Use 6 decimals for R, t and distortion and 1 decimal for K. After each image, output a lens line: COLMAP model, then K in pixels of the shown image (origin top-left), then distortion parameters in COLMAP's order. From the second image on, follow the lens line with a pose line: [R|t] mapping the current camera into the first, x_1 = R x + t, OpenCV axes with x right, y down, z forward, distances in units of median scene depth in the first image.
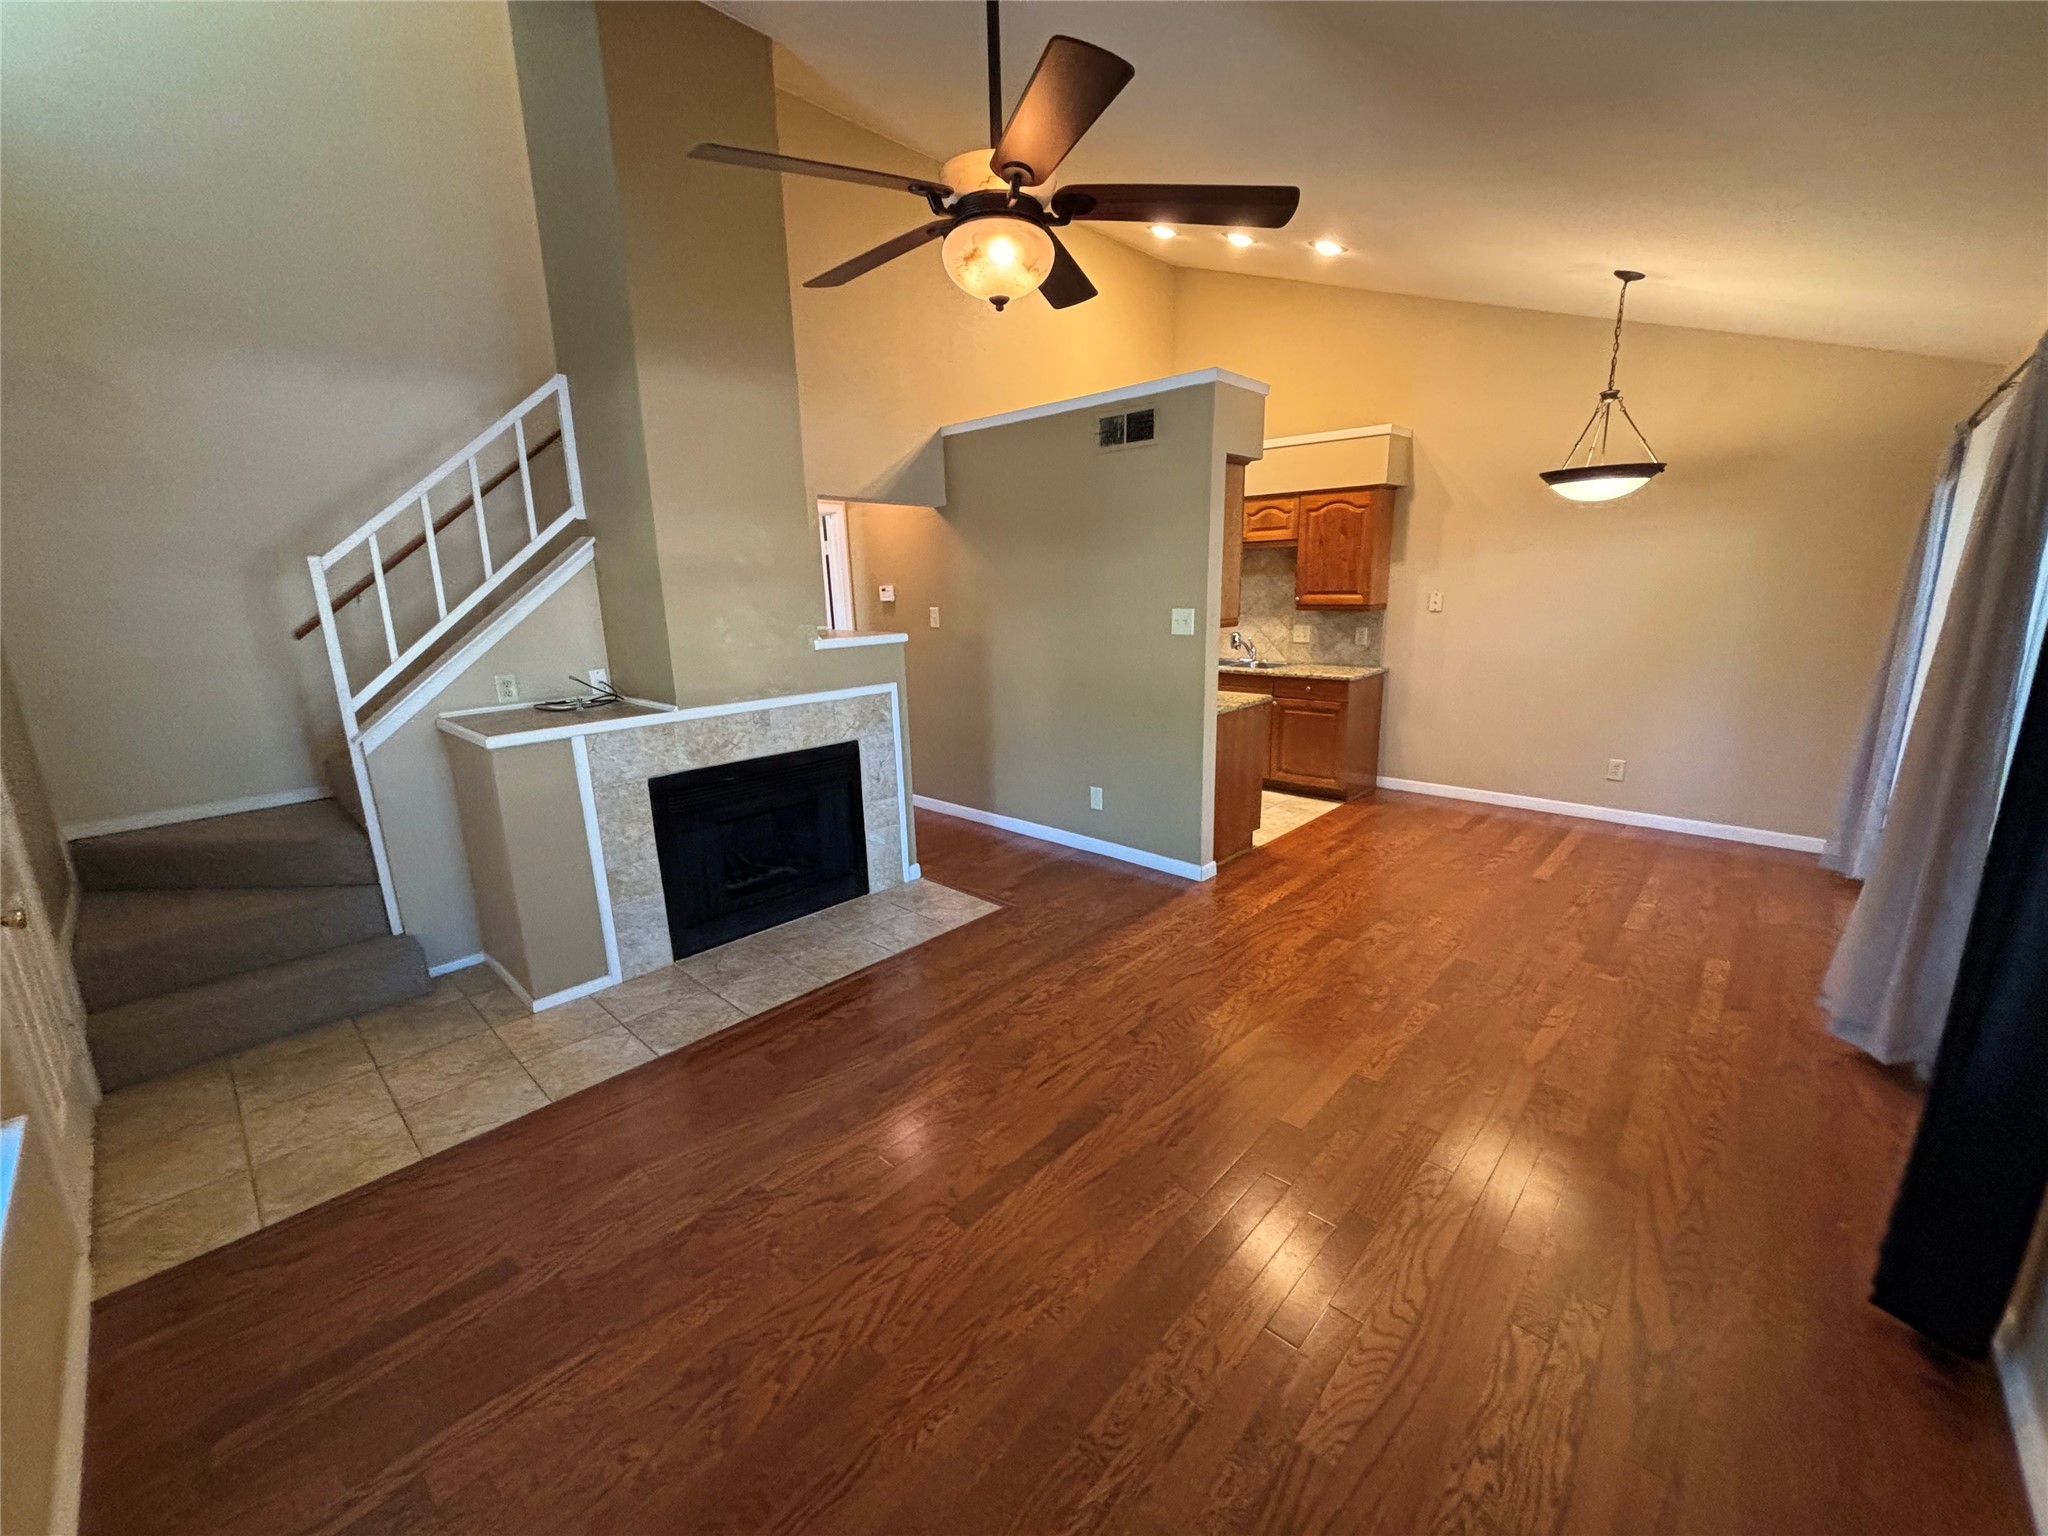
lens RADIAL K [[820.9, 0, 1020.2], [0, 820.9, 768.2], [0, 0, 1]] dist [0.002684, -0.001315]
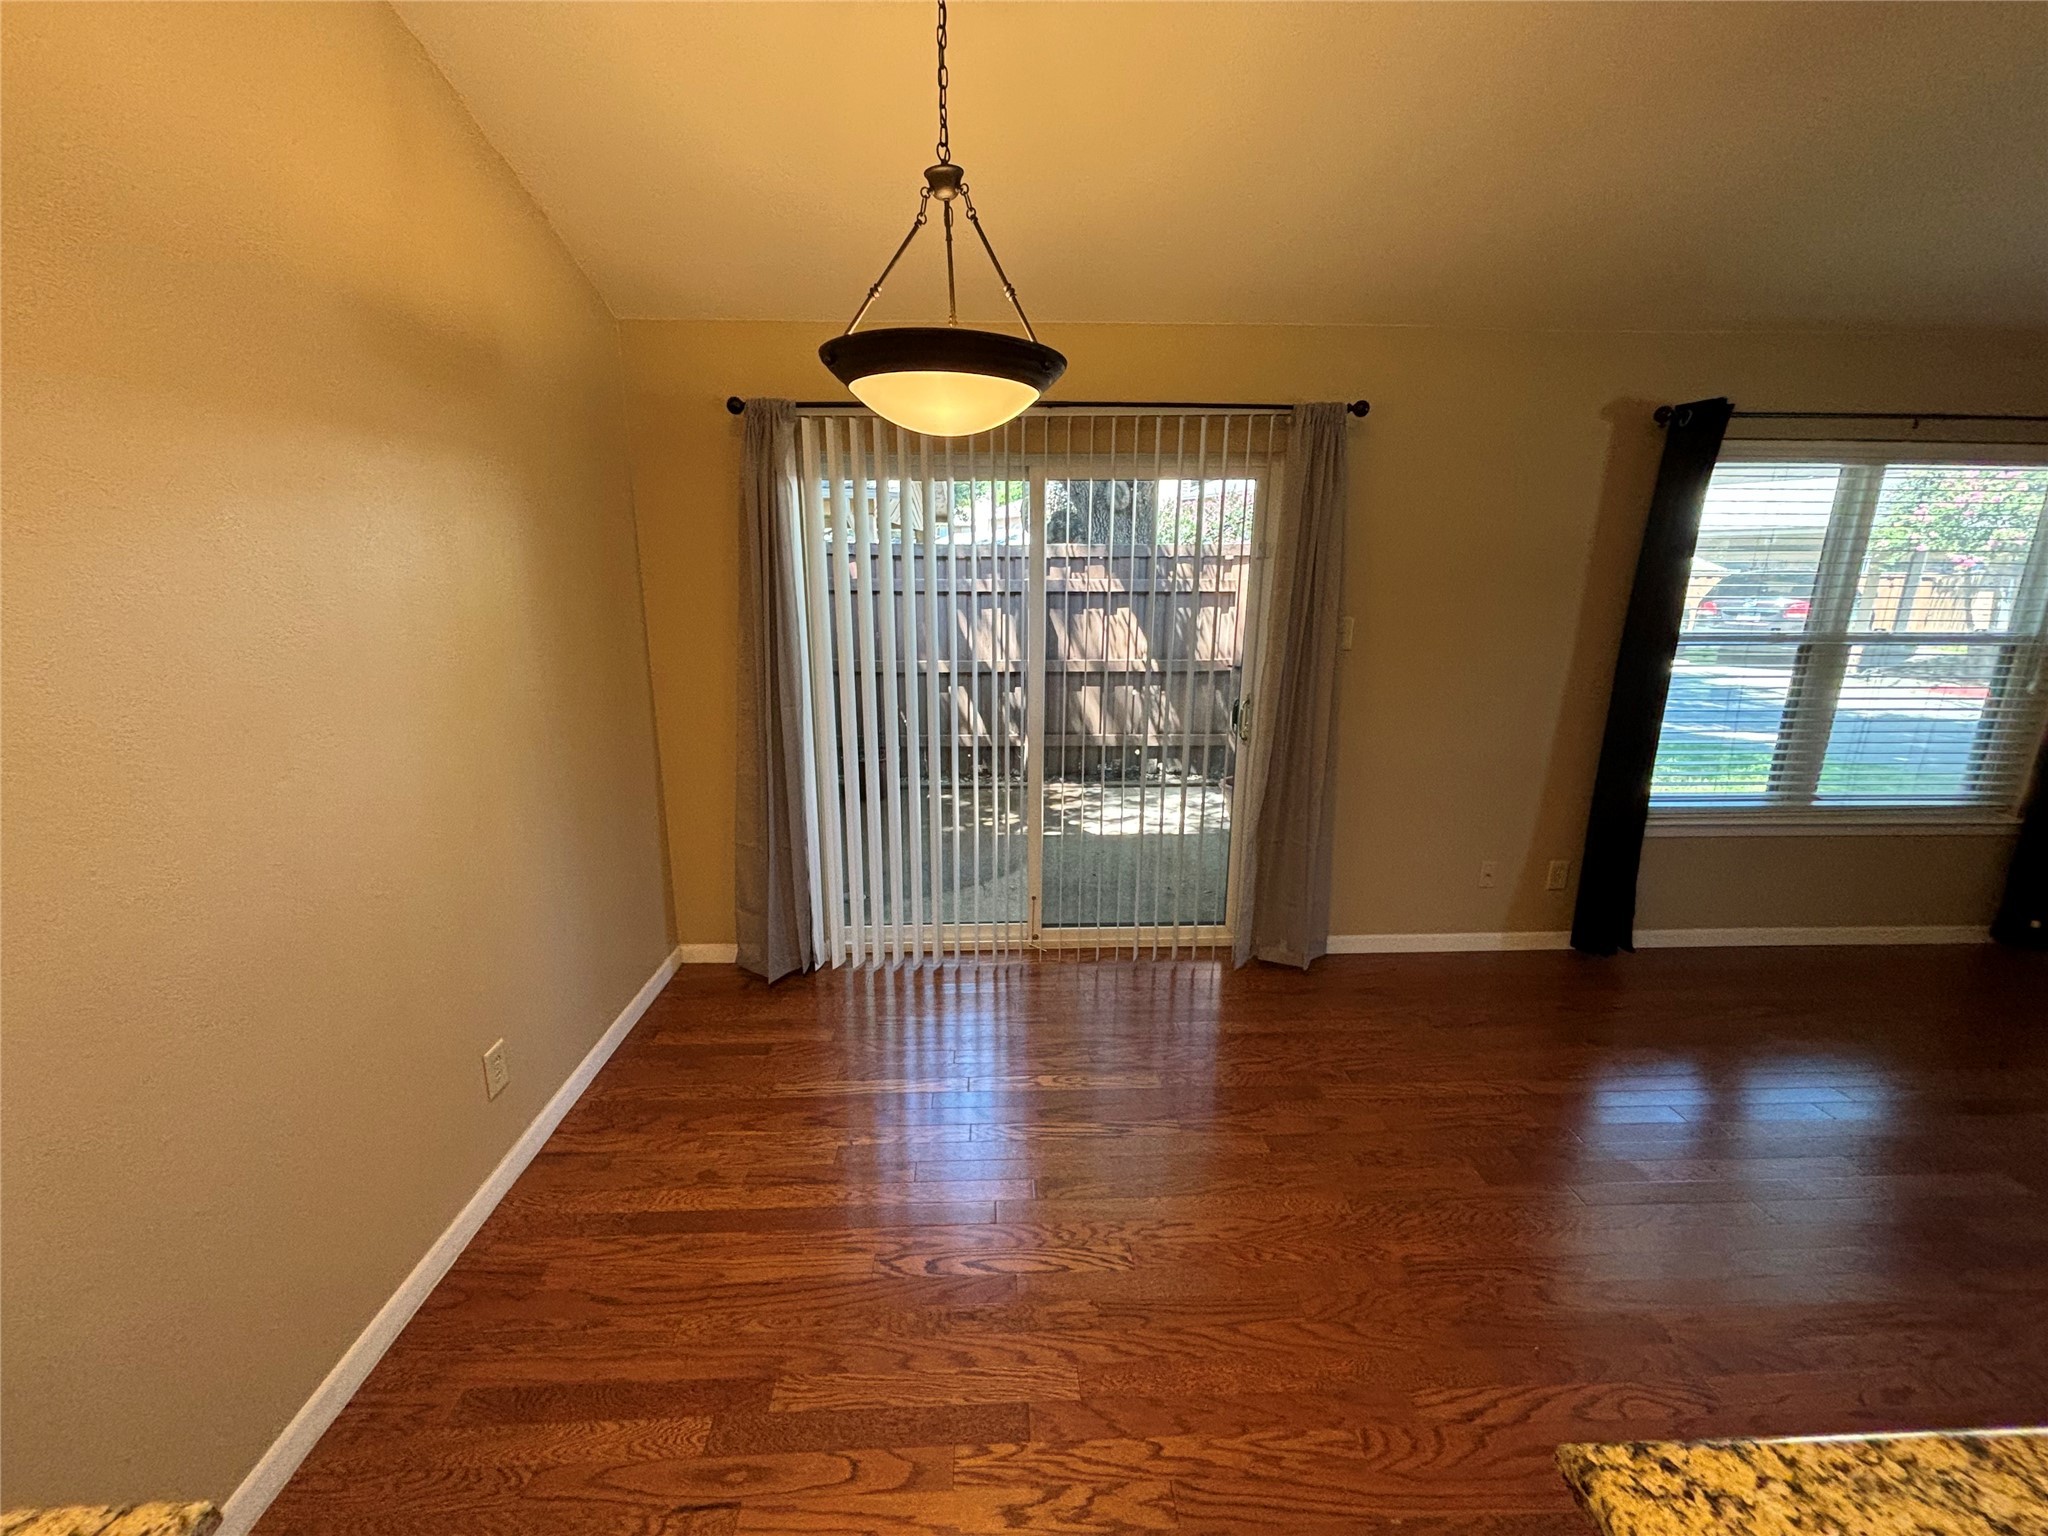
lens RADIAL K [[820.9, 0, 1031.4], [0, 820.9, 767.1], [0, 0, 1]] dist [0.002684, -0.001315]
pose [[-0.717400, -0.150248, 0.680267, 0.340439], [0.169816, 0.909299, 0.379918, -0.317024], [-0.675648, 0.388073, -0.626816, 1.287943]]
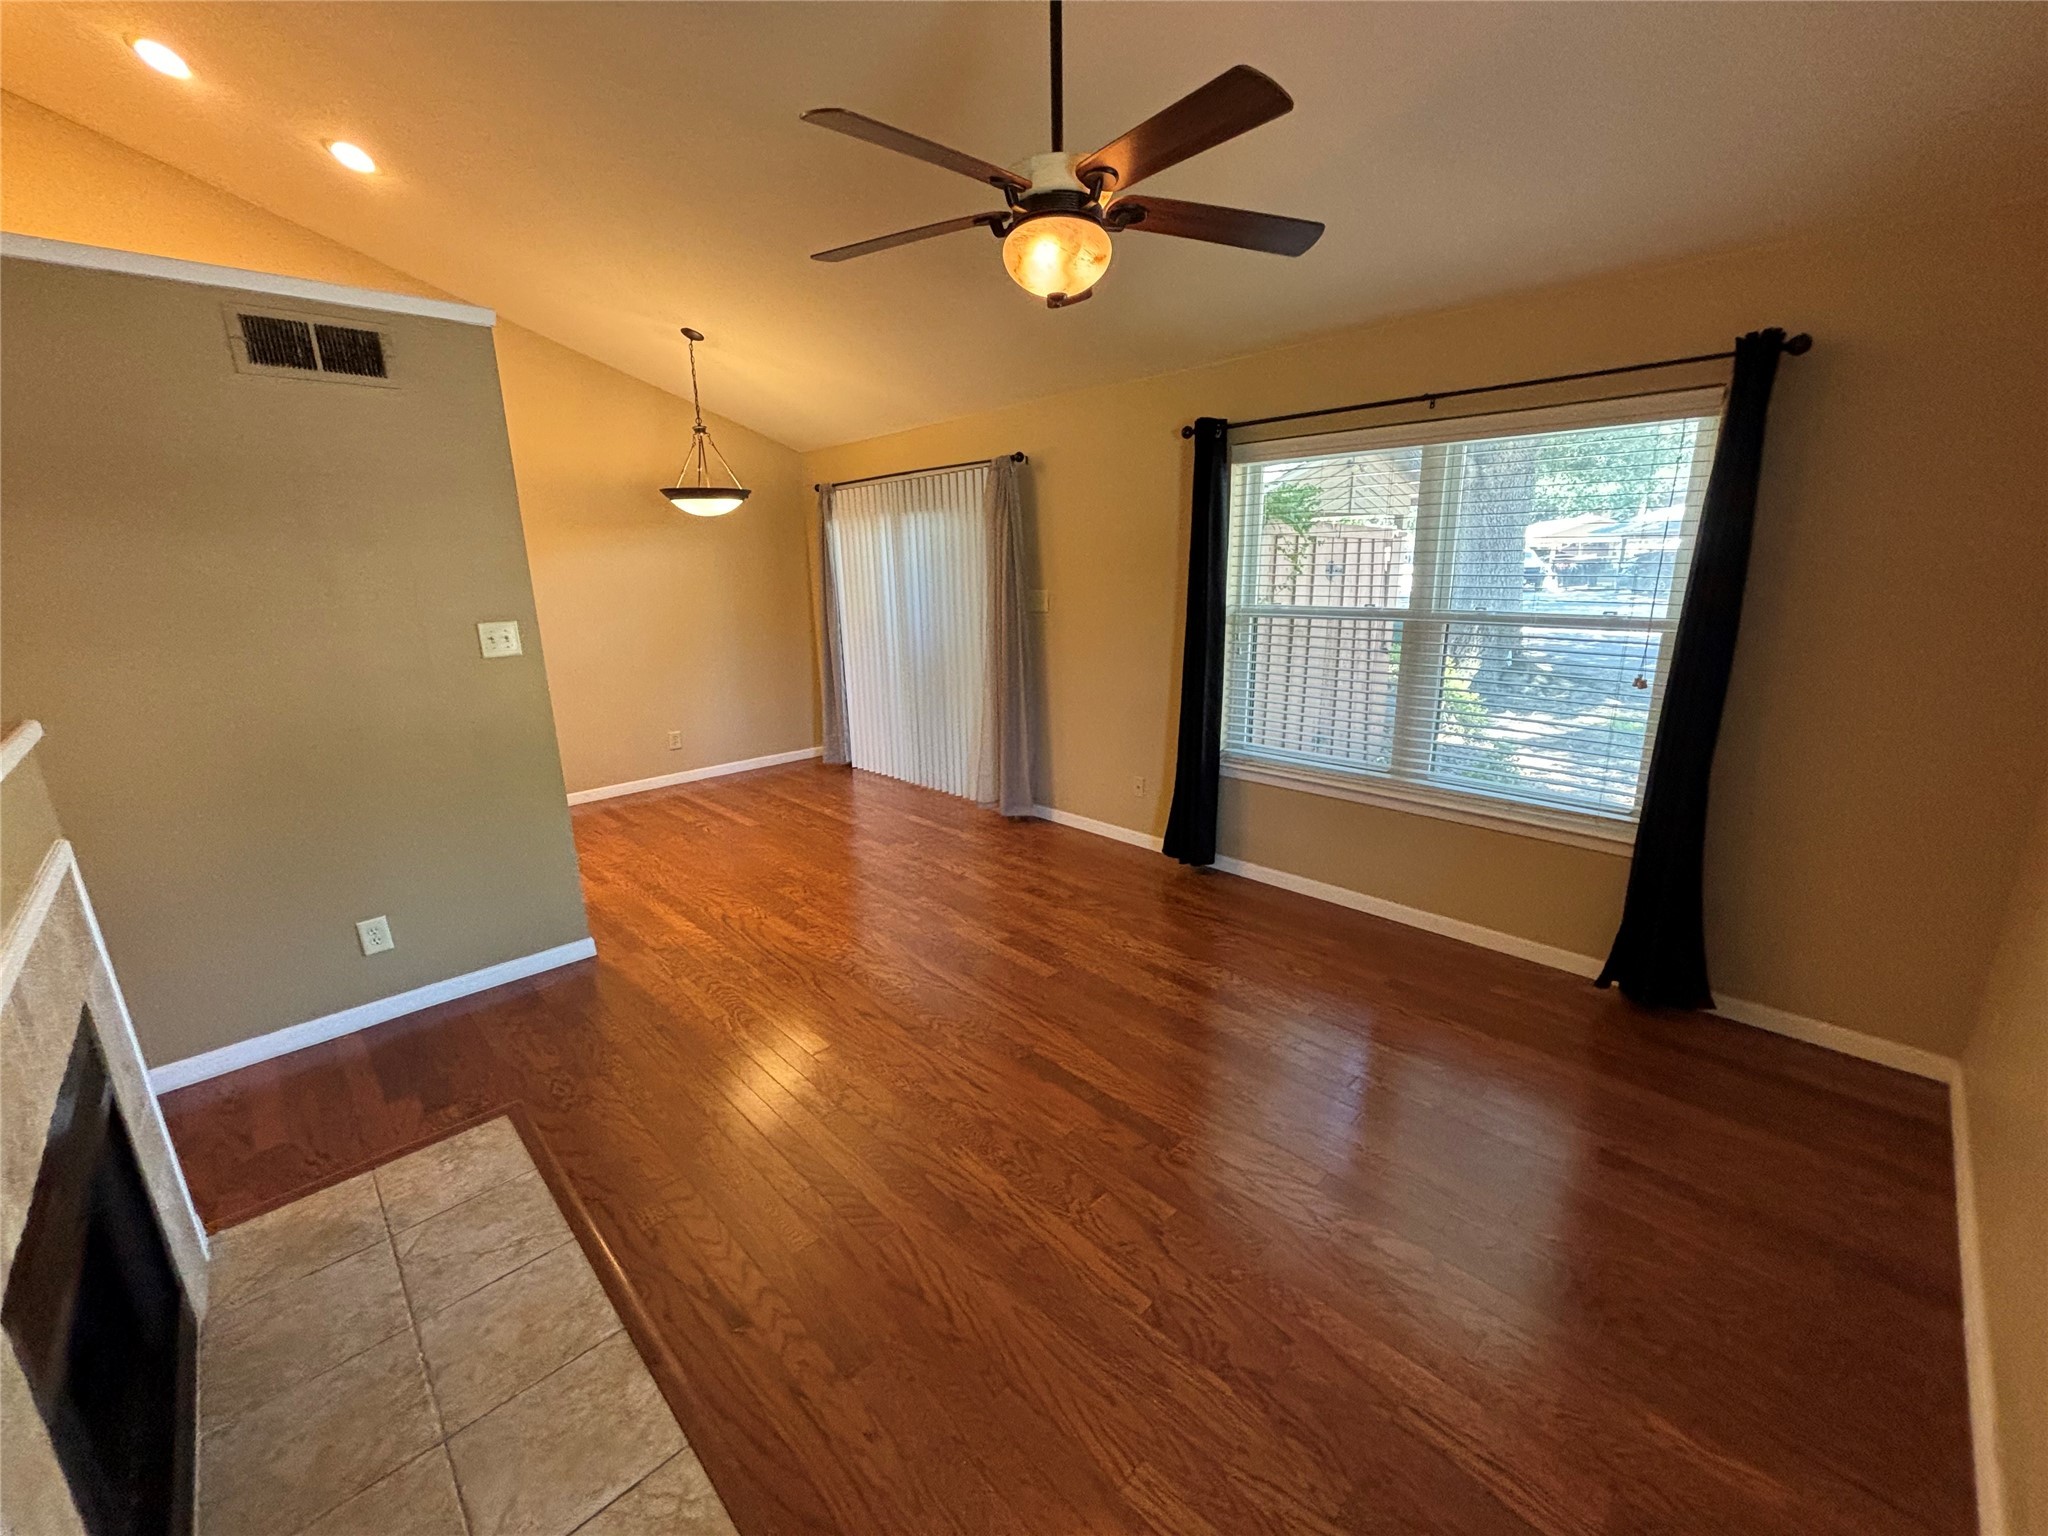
lens RADIAL K [[820.9, 0, 1026.5], [0, 820.9, 765.0], [0, 0, 1]] dist [0.002684, -0.001315]
pose [[0.044381, -0.226107, 0.973091, -0.541349], [0.247834, 0.946094, 0.208530, -0.109637], [-0.967786, 0.231910, 0.098026, 0.497402]]
